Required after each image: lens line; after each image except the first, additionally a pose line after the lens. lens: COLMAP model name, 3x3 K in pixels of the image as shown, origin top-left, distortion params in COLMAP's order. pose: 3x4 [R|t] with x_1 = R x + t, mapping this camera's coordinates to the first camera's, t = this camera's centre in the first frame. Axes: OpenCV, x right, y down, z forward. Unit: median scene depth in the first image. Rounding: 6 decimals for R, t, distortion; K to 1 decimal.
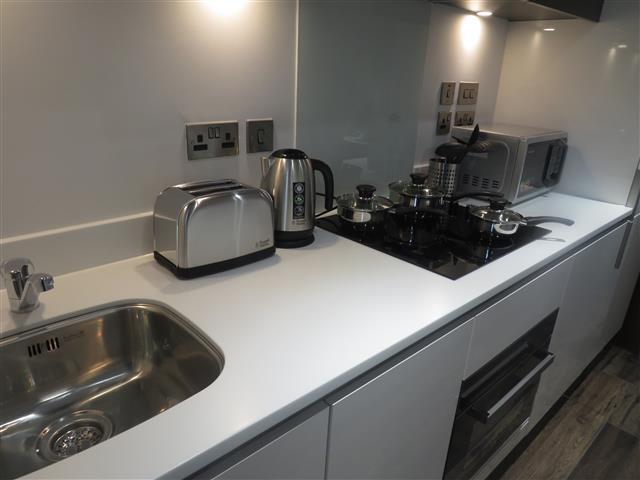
lens RADIAL K [[452.4, 0, 319.4], [0, 452.4, 250.8], [0, 0, 1]] dist [0.007244, 0.003235]
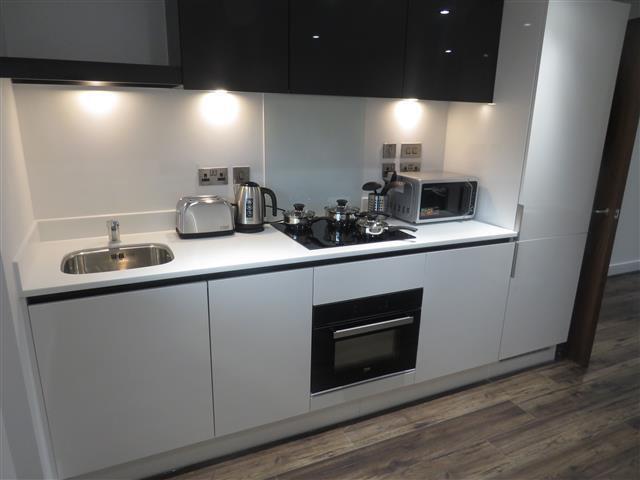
lens RADIAL K [[452.4, 0, 319.4], [0, 452.4, 250.8], [0, 0, 1]] dist [0.007244, 0.003235]
pose [[0.948554, 0.062653, -0.310355, 0.764032], [-0.094006, 0.991754, -0.087104, 0.188740], [0.302338, 0.111798, 0.946622, -0.639788]]
